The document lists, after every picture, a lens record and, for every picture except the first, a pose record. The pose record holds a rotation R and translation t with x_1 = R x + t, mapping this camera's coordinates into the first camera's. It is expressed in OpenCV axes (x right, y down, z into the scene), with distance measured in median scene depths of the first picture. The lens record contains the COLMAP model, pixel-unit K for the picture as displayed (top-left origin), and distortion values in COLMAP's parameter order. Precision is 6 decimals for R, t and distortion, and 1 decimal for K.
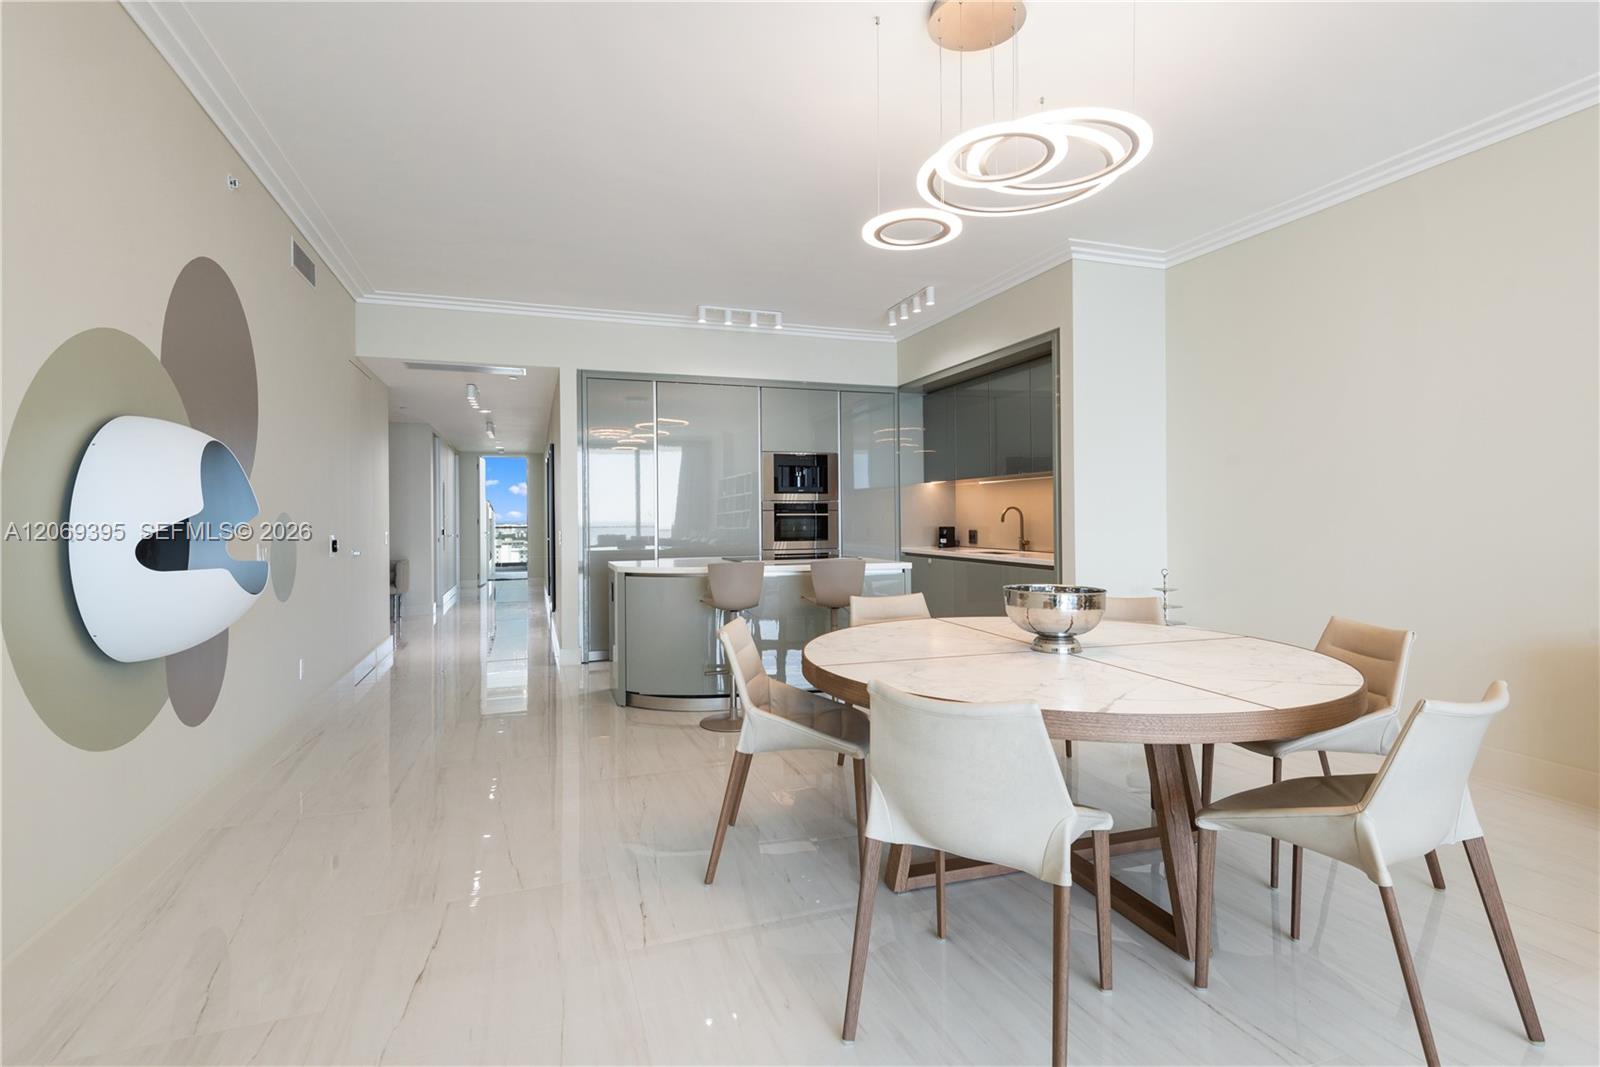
lens RADIAL K [[801.0, 0, 797.0], [0, 801.0, 514.6], [0, 0, 1]] dist [-0.000531, -0.000105]
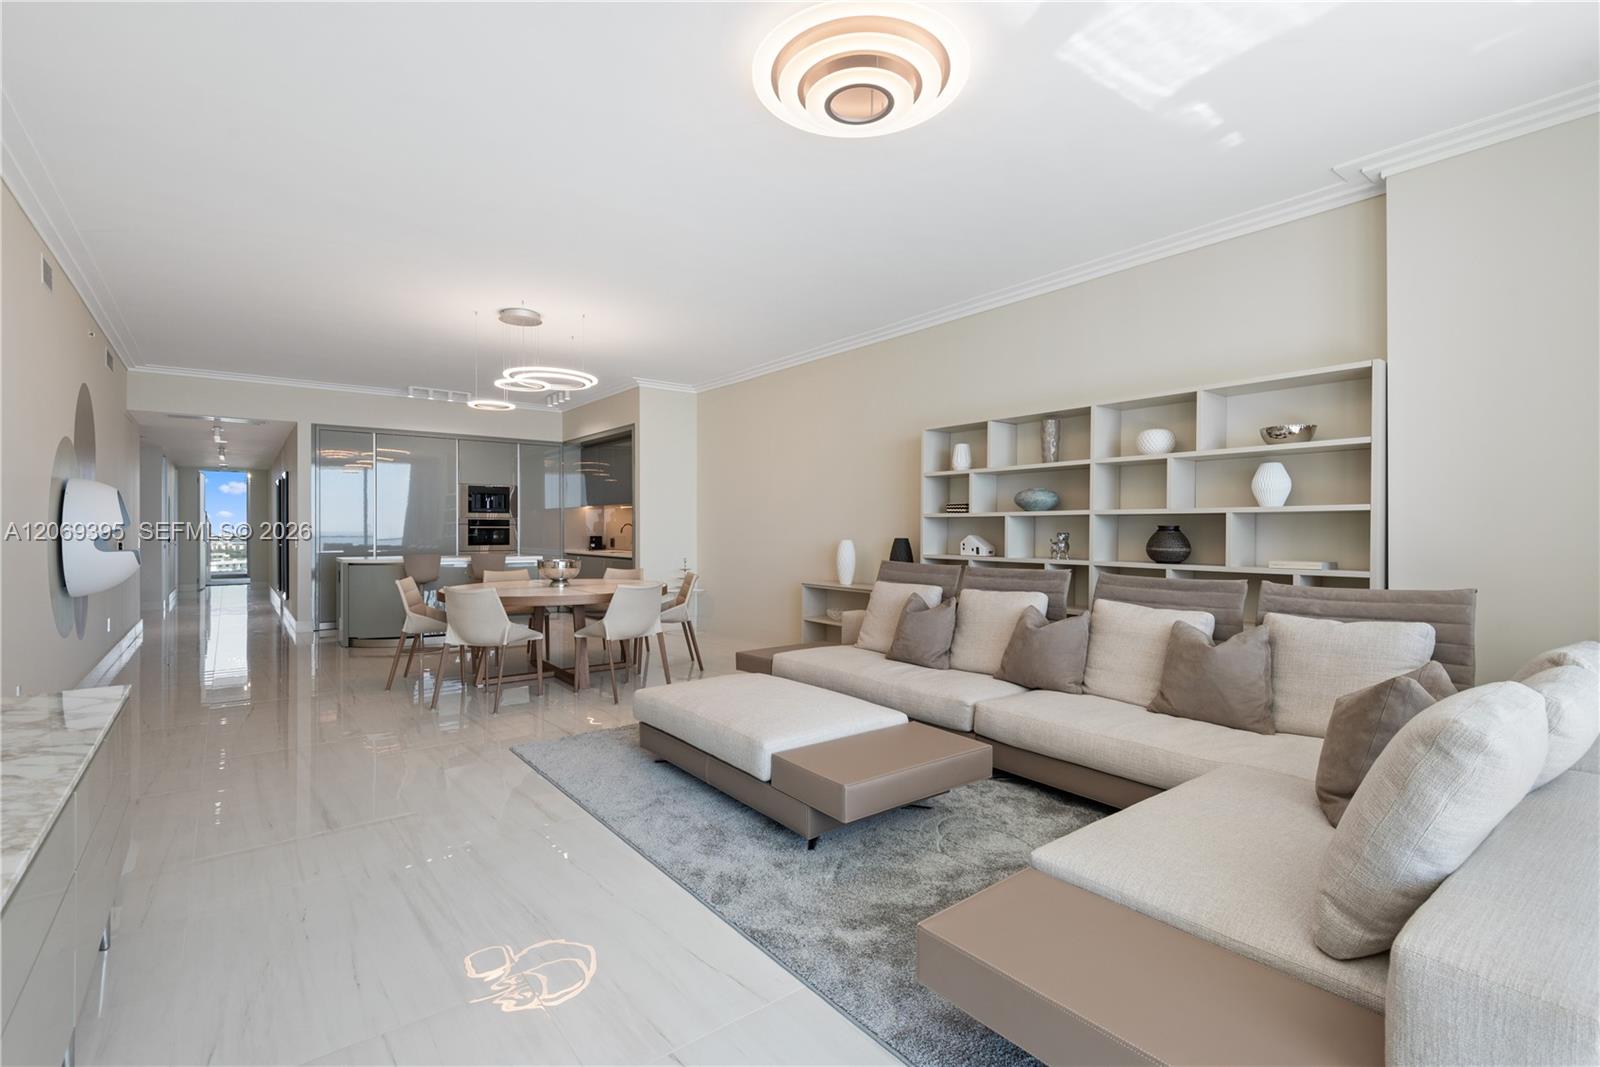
lens RADIAL K [[732.8, 0, 810.7], [0, 732.8, 529.6], [0, 0, 1]] dist [0.023340, -0.026311]
pose [[0.941787, 0.007446, 0.336128, 0.107762], [-0.008079, 0.999967, 0.000485, -0.001349], [-0.336113, -0.003173, 0.941816, -0.468830]]
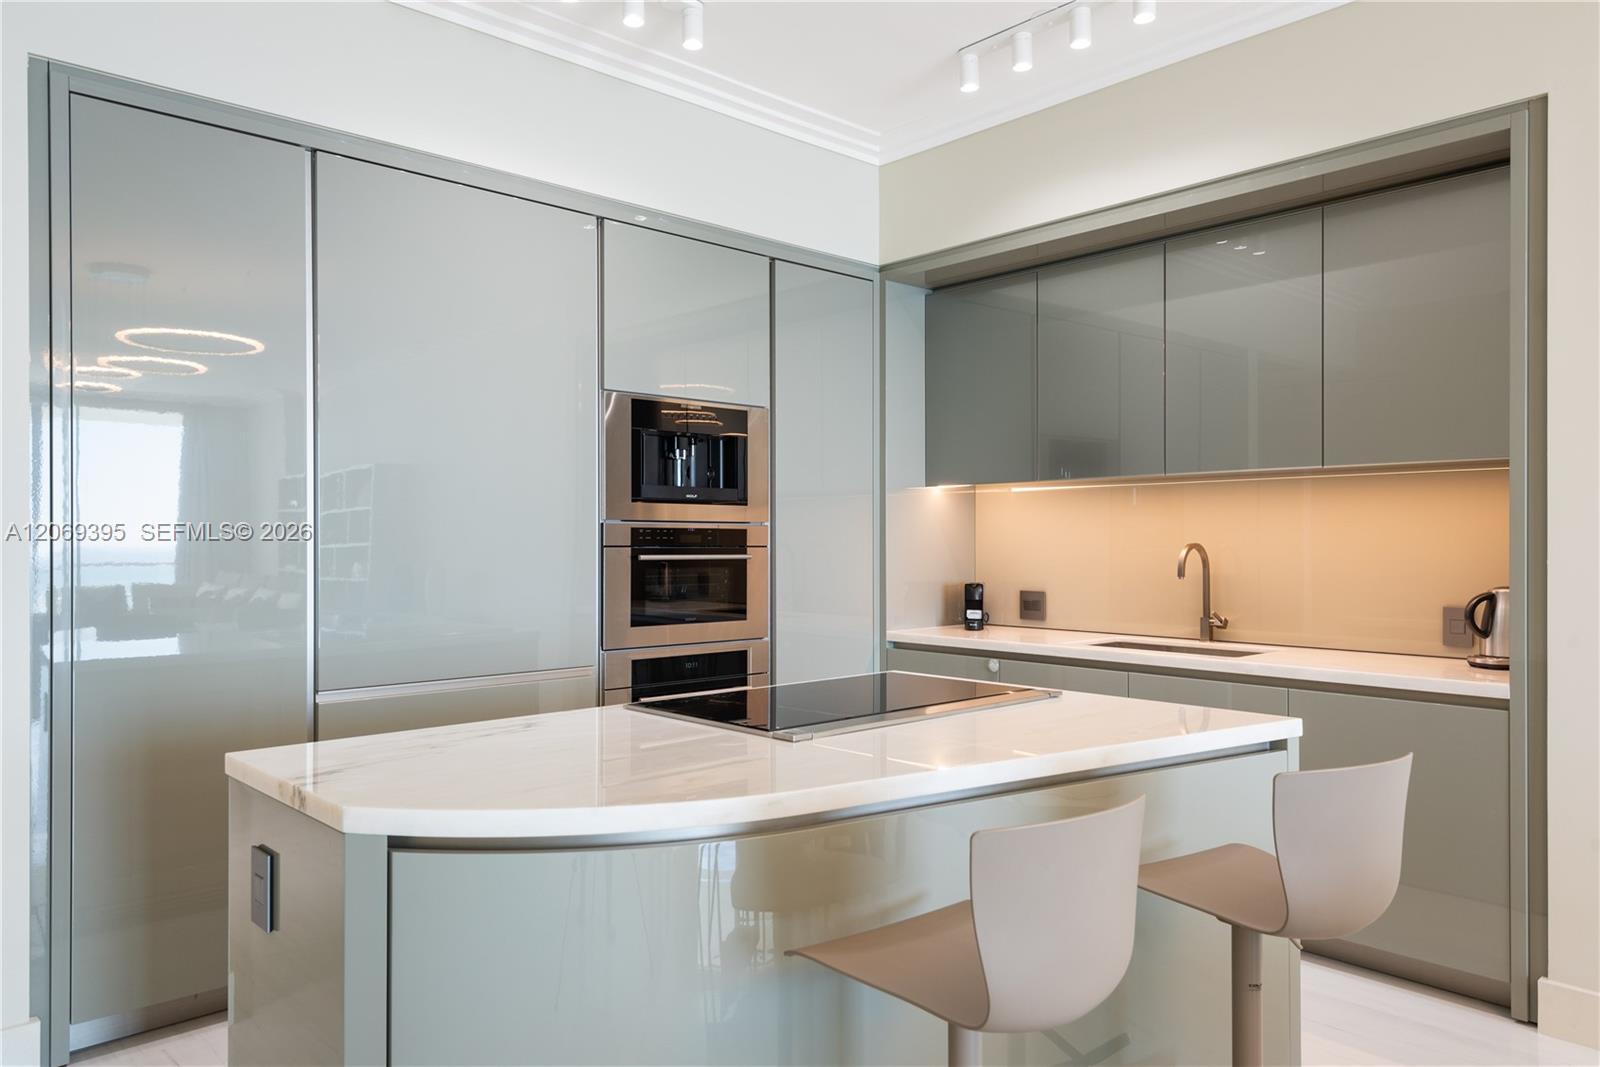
lens RADIAL K [[1126.0, 0, 800.0], [0, 1126.0, 533.5], [0, 0, 1]] dist [0.032578, -0.000626]
pose [[0.917759, 0.010152, 0.397007, -0.167499], [-0.007825, 0.999941, -0.007482, -0.008006], [-0.397060, 0.003760, 0.917785, 0.470222]]
